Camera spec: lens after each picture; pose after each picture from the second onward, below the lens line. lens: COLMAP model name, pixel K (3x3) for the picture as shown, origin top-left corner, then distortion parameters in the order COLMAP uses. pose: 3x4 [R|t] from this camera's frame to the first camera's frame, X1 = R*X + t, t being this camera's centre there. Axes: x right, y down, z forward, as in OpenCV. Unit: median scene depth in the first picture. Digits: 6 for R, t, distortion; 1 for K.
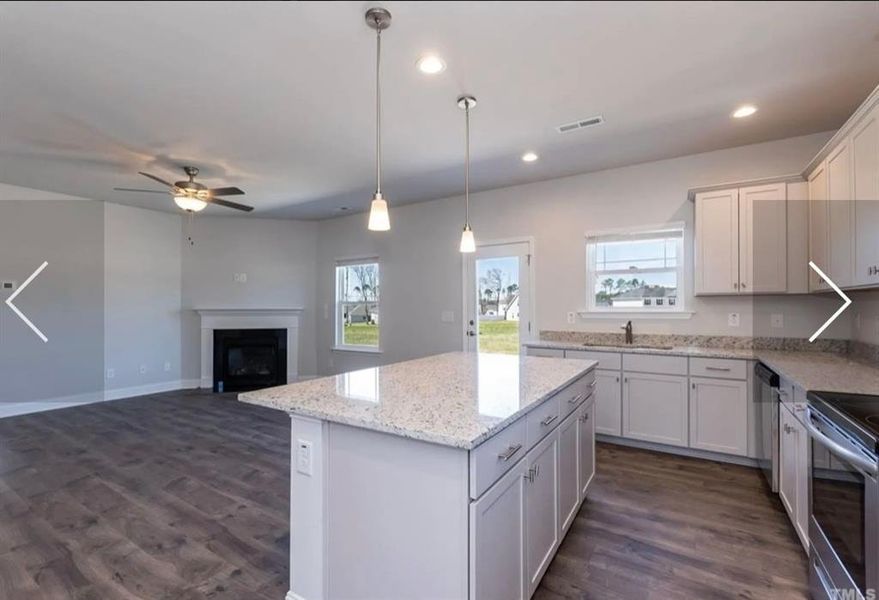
lens RADIAL K [[387.4, 0, 439.5], [0, 387.4, 300.0], [0, 0, 1]] dist [0.008237, 0.000178]
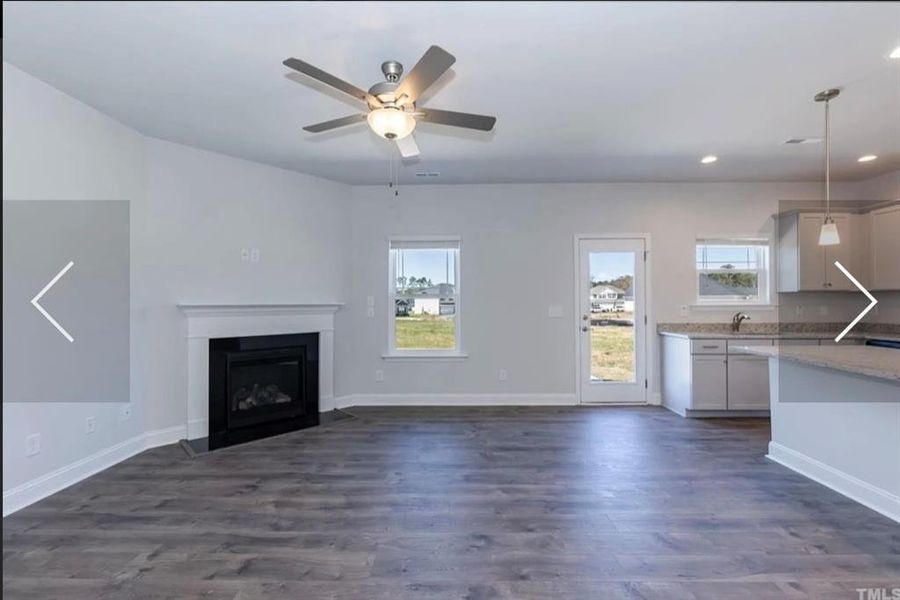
lens RADIAL K [[375.2, 0, 450.0], [0, 375.2, 300.0], [0, 0, 1]] dist [-0.006917, -0.000141]
pose [[0.851529, 0.000597, 0.524308, -0.810684], [-0.007497, 0.999911, 0.011036, 0.008977], [-0.524254, -0.013328, 0.851457, 0.447322]]
